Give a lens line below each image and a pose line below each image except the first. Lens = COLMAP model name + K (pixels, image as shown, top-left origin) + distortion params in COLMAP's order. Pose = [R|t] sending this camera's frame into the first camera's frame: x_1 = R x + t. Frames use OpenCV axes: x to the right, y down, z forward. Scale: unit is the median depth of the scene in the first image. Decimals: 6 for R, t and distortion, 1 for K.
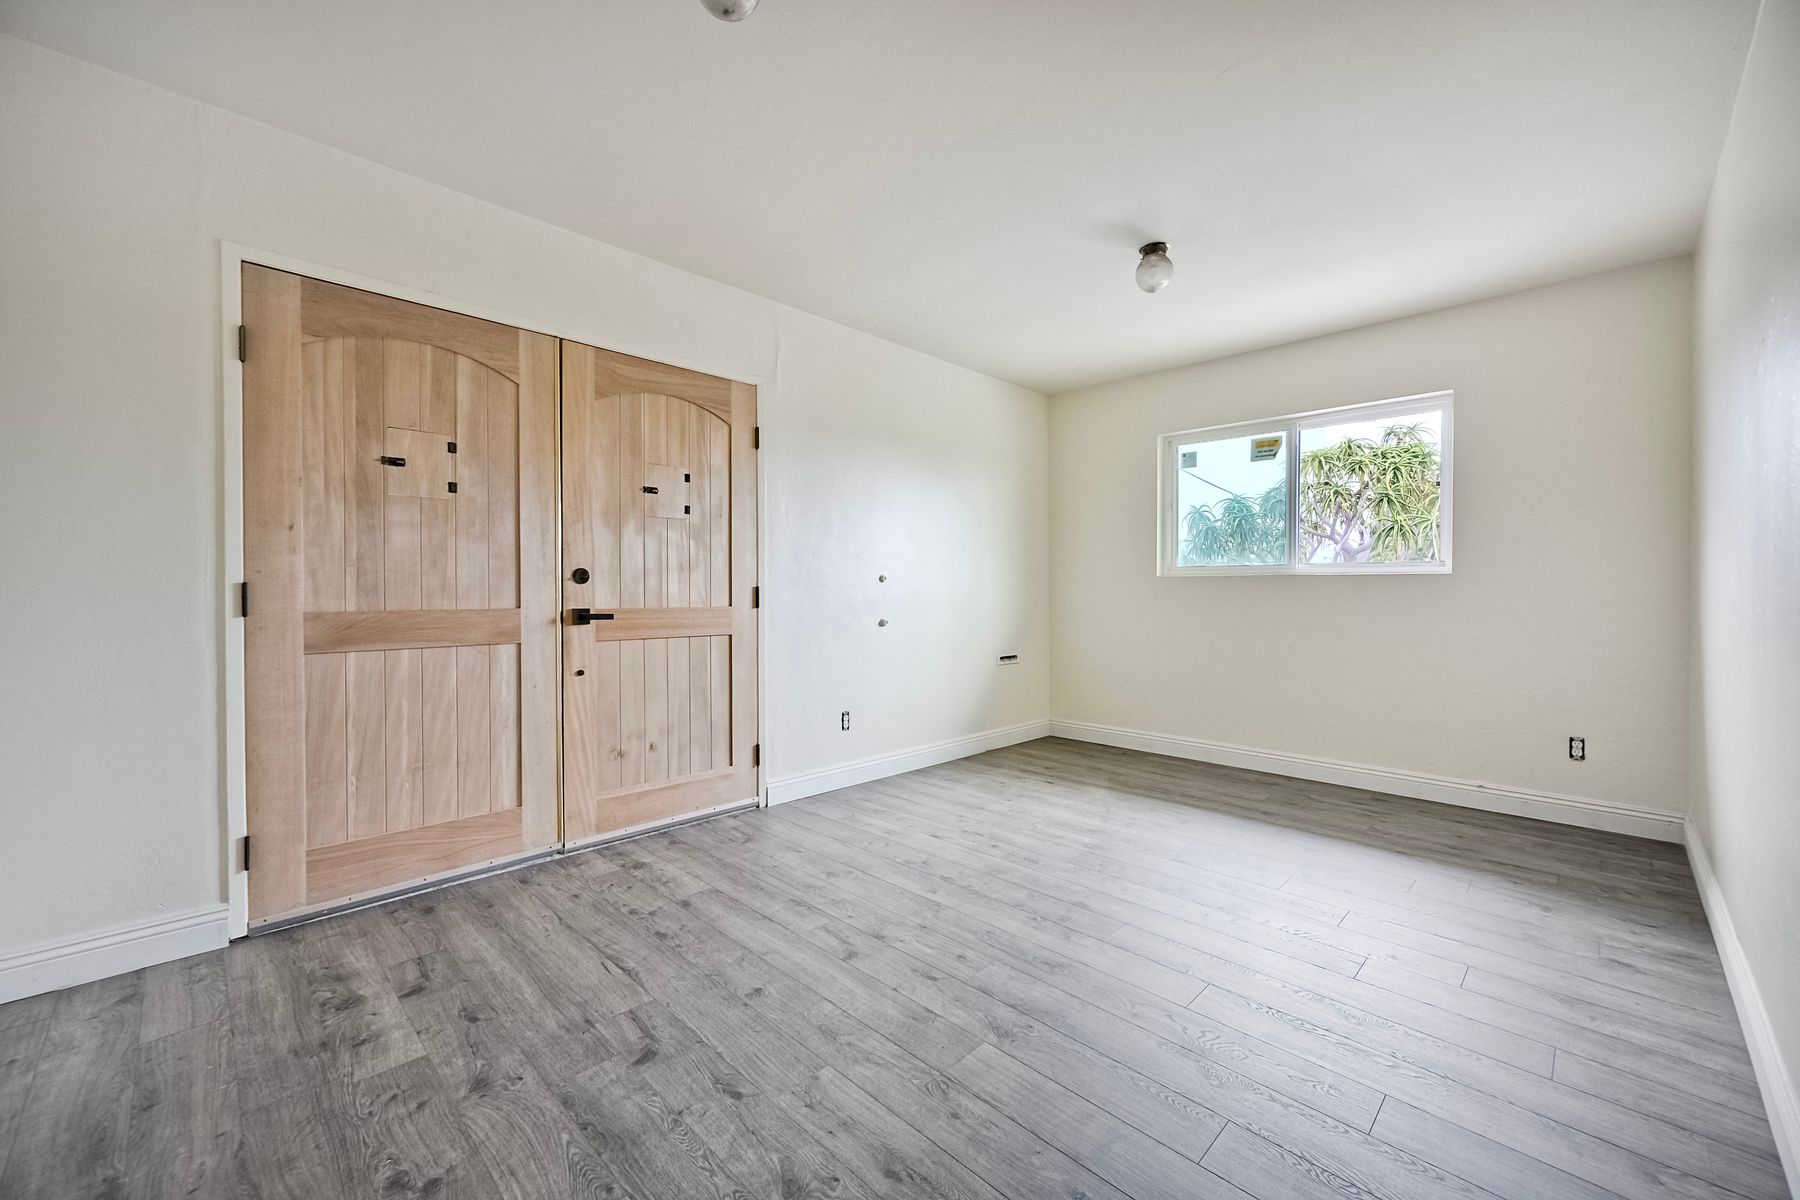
lens RADIAL K [[711.3, 0, 893.8], [0, 711.3, 592.8], [0, 0, 1]] dist [0.003774, 0.000427]
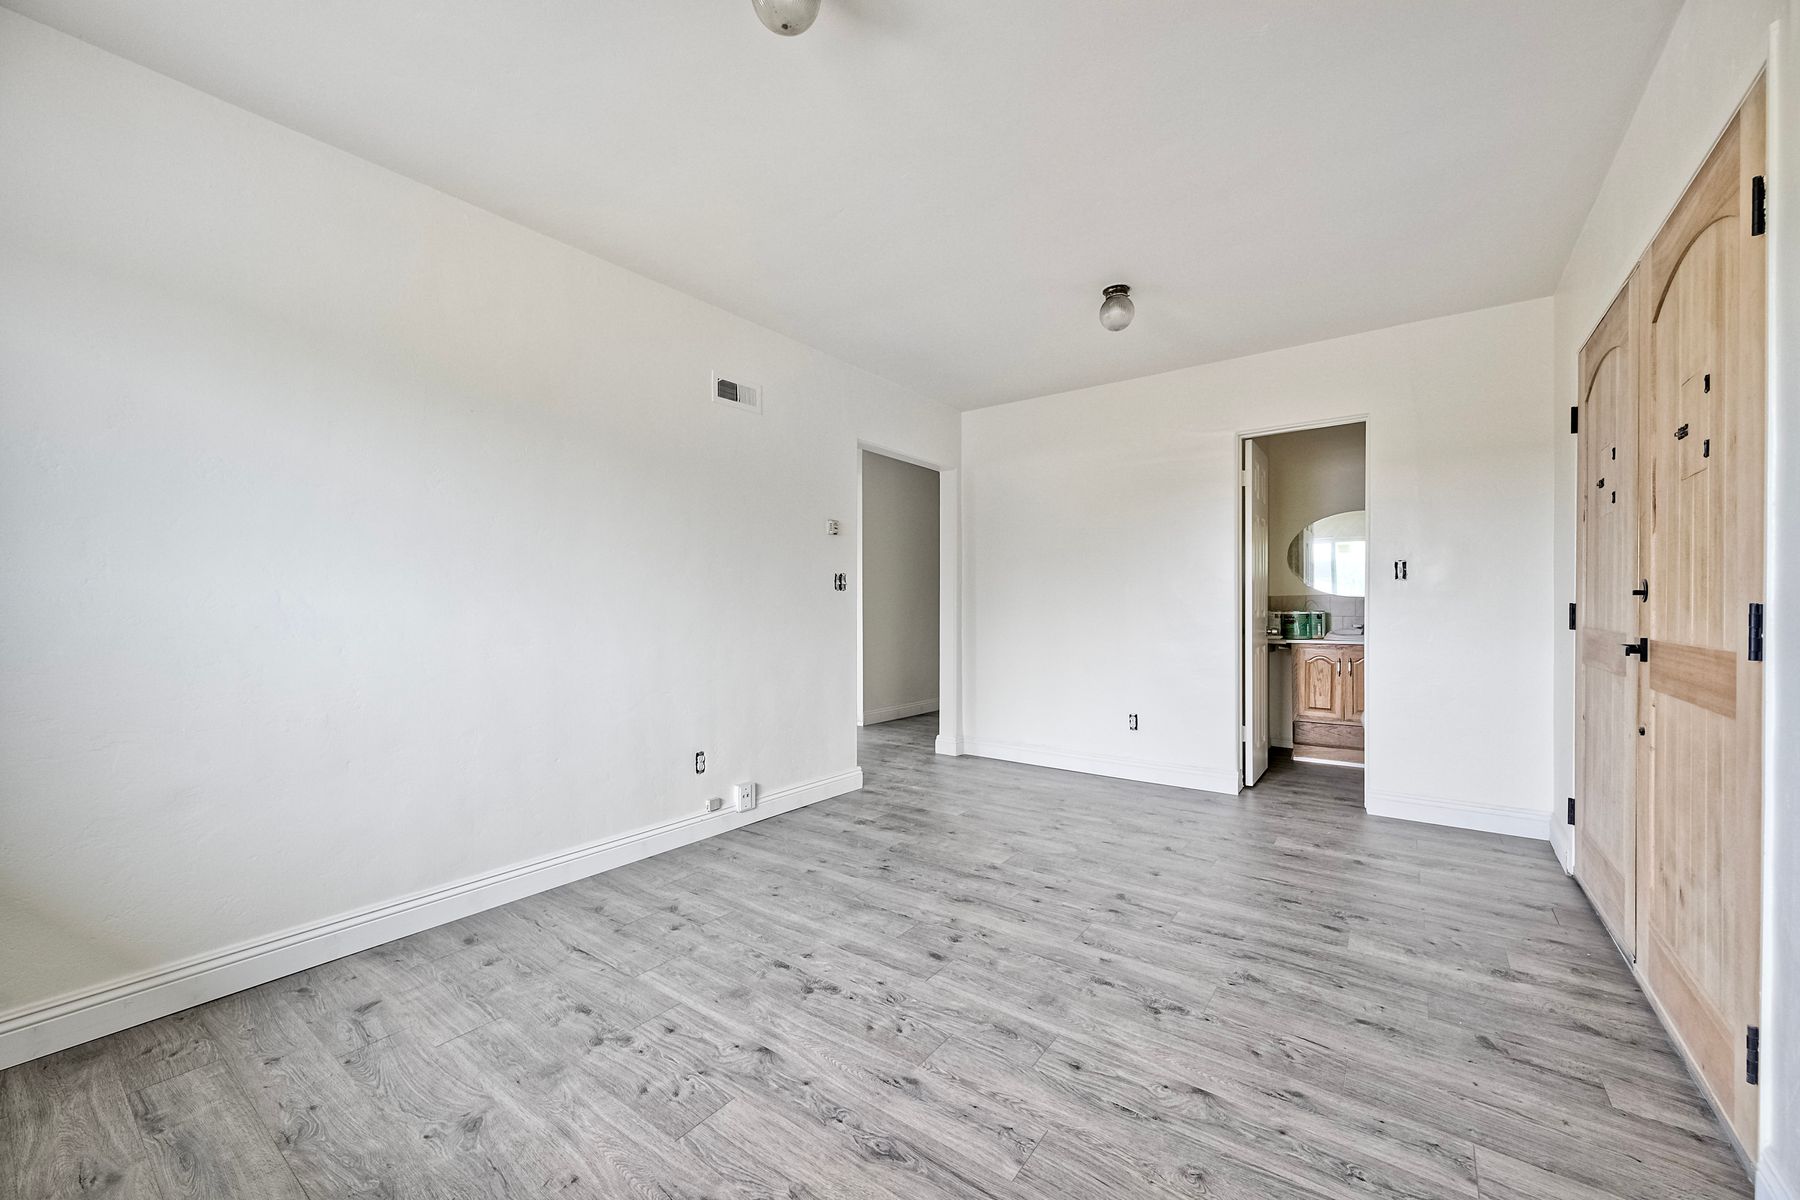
lens RADIAL K [[711.3, 0, 884.0], [0, 711.3, 604.1], [0, 0, 1]] dist [0.003774, 0.000427]
pose [[-0.991901, -0.002096, -0.126993, 0.400722], [-0.002456, 0.999993, 0.002680, -0.011685], [0.126987, 0.002970, -0.991900, 1.694308]]
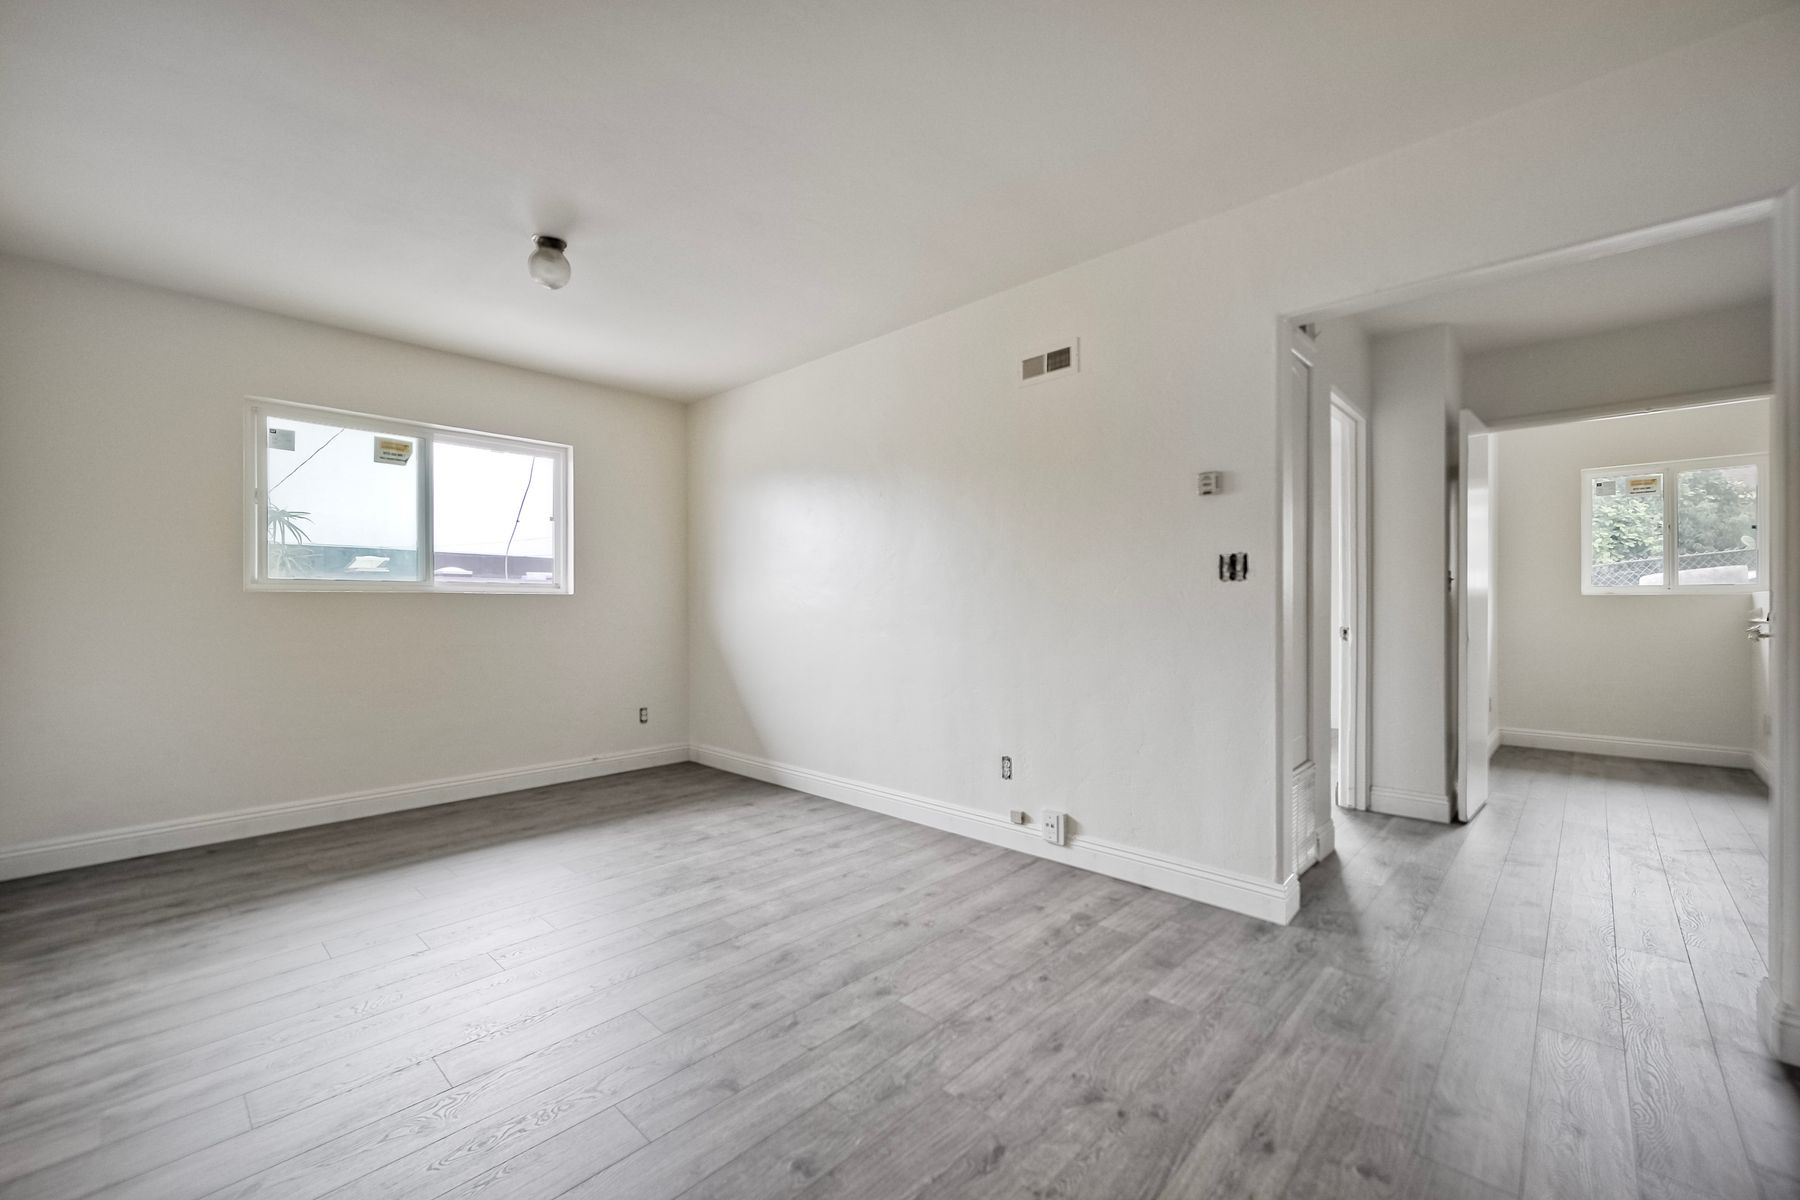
lens RADIAL K [[711.3, 0, 888.1], [0, 711.3, 611.6], [0, 0, 1]] dist [0.003774, 0.000427]
pose [[-0.016700, -0.009076, 0.999819, -0.638140], [0.005958, 0.999940, 0.009176, -0.008033], [-0.999843, 0.006110, -0.016645, 0.642330]]
